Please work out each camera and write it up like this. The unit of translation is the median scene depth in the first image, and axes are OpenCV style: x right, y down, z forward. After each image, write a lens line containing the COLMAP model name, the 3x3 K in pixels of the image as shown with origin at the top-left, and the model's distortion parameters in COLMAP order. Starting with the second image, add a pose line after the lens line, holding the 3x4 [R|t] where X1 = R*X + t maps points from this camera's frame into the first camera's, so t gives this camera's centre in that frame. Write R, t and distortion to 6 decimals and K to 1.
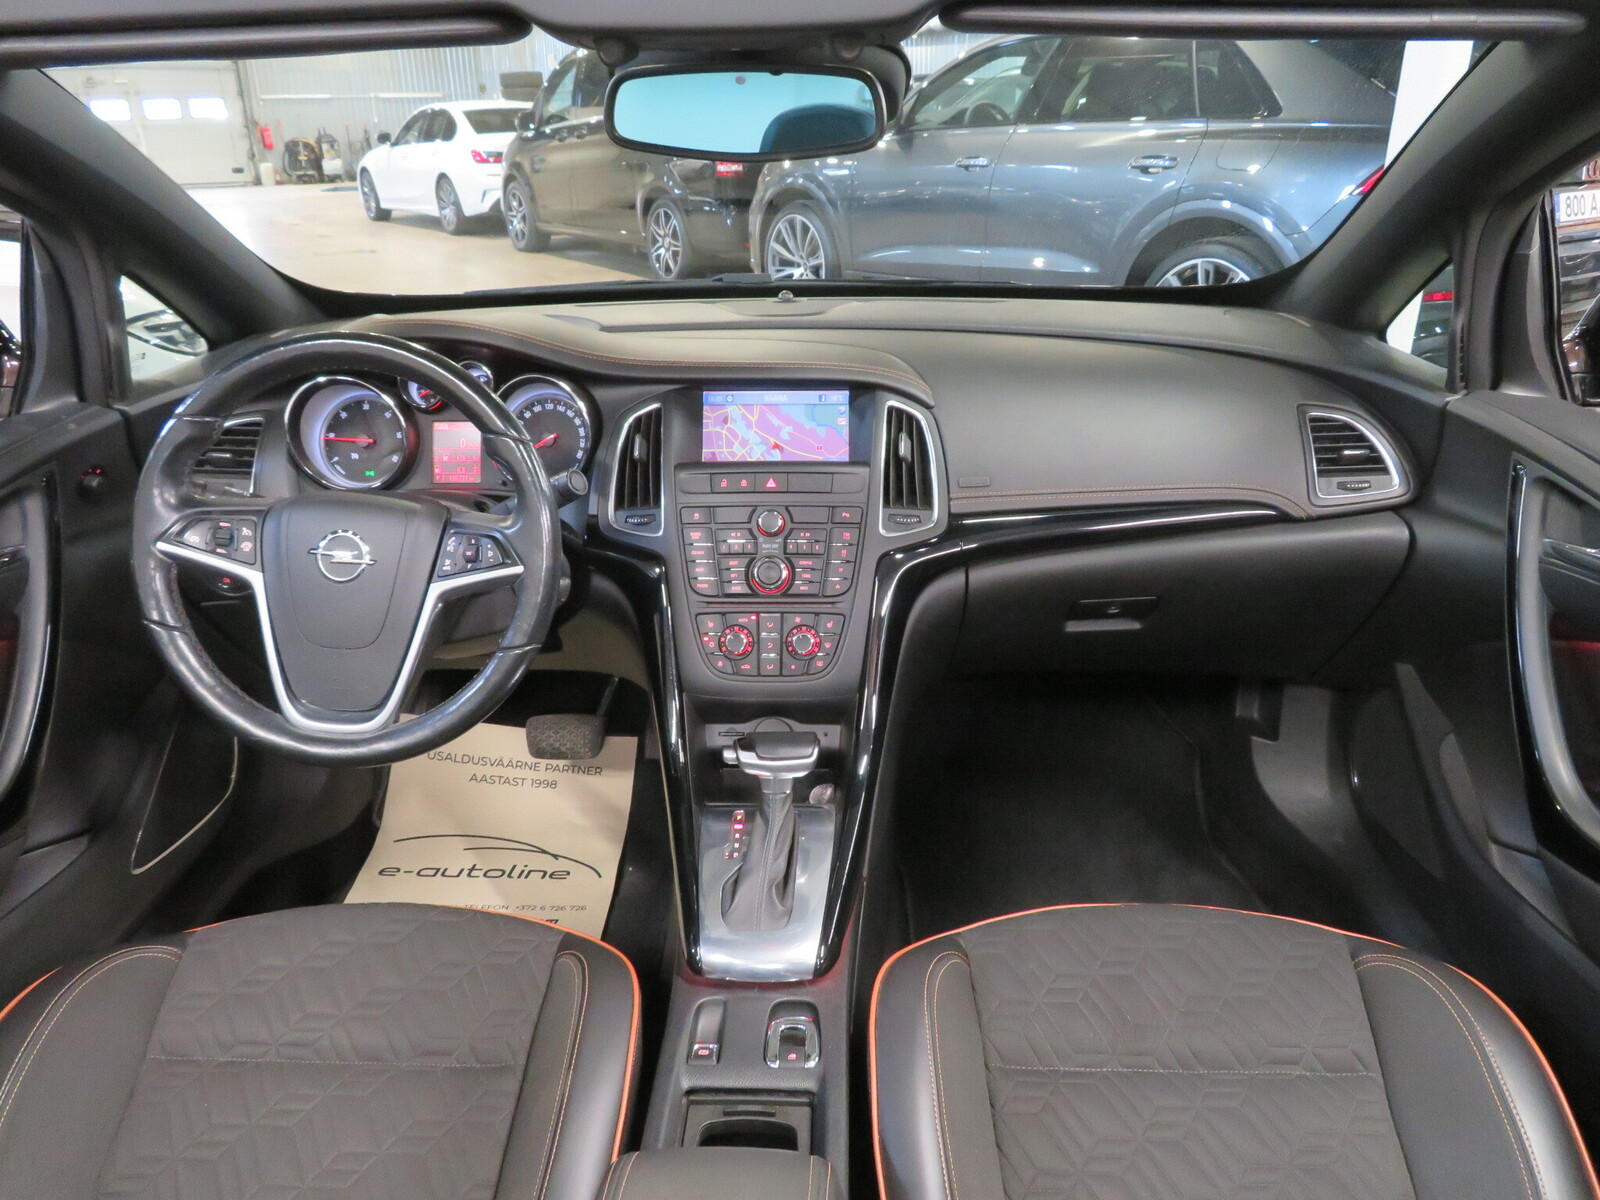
lens RADIAL K [[1071.5, 0, 800.0], [0, 1071.5, 600.0], [0, 0, 1]] dist [-0.004310, -0.001987]
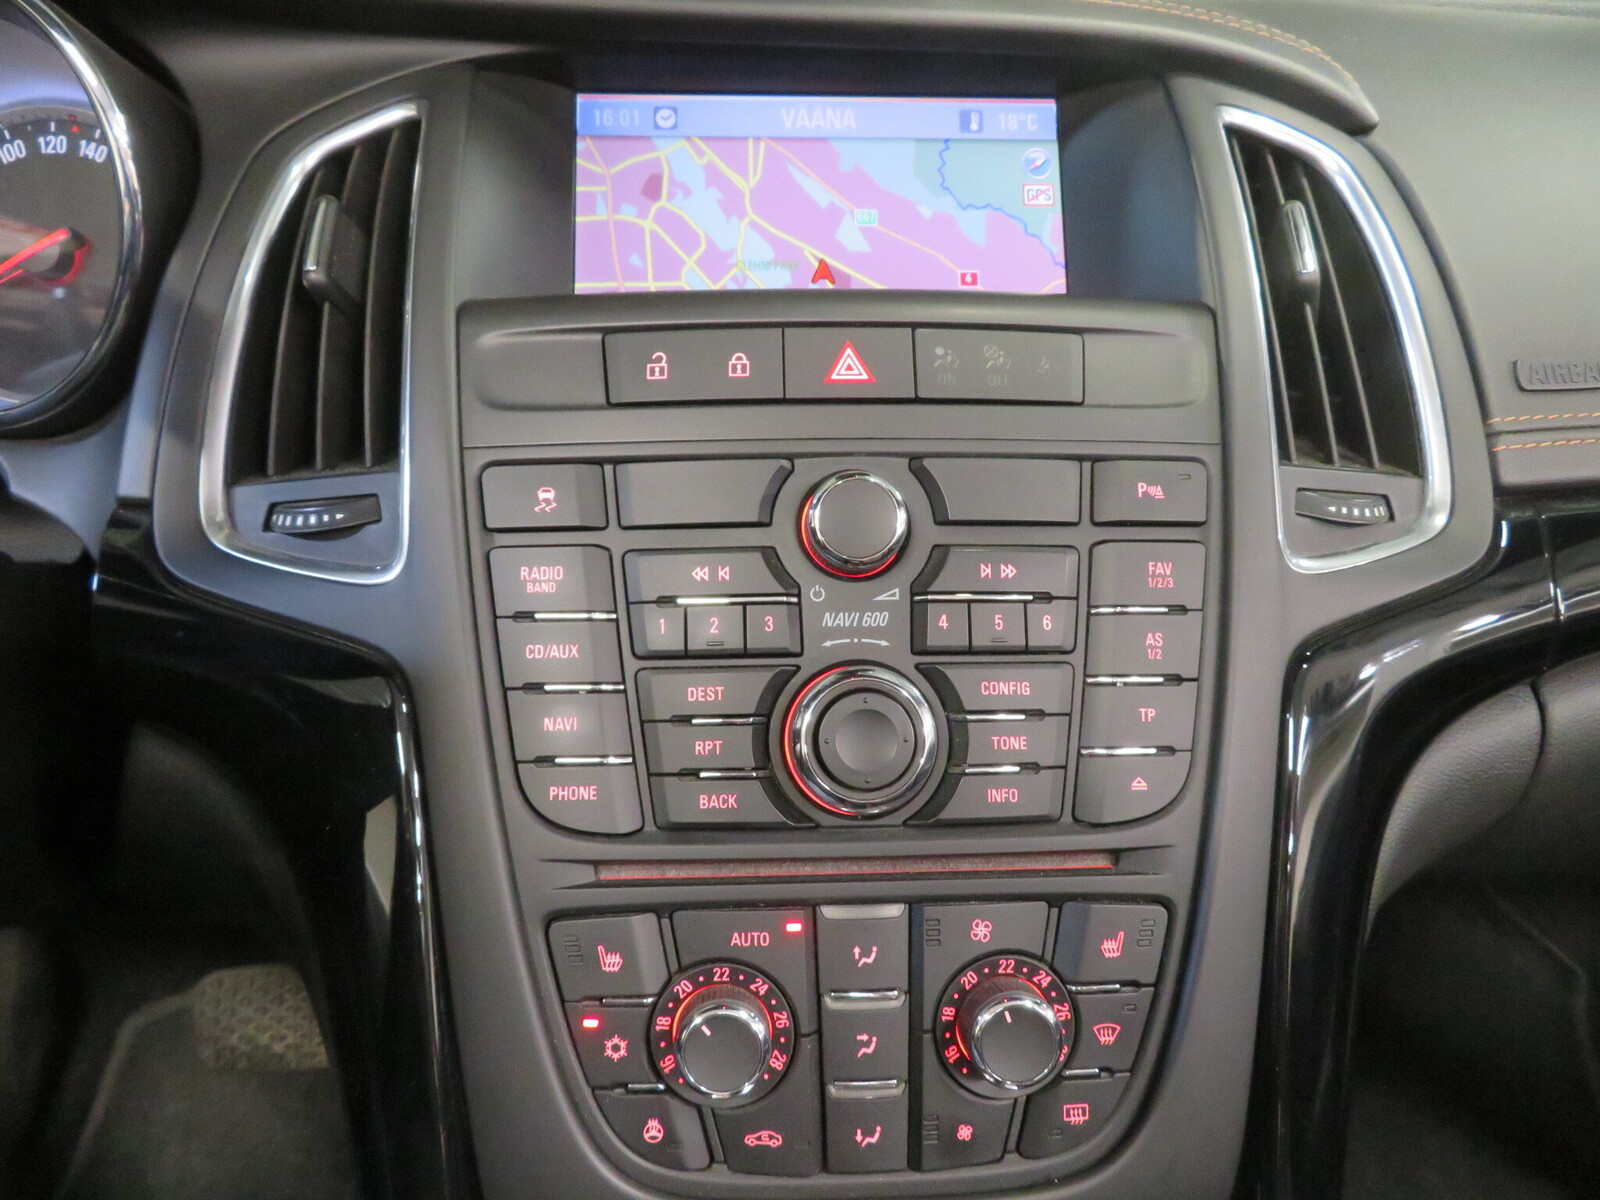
lens RADIAL K [[1071.5, 0, 800.0], [0, 1071.5, 600.0], [0, 0, 1]] dist [-0.004310, -0.001987]
pose [[0.995568, -0.013182, 0.093118, -0.062250], [0.014959, 0.999719, -0.018412, -0.050097], [-0.092849, 0.019723, 0.995485, 0.754053]]
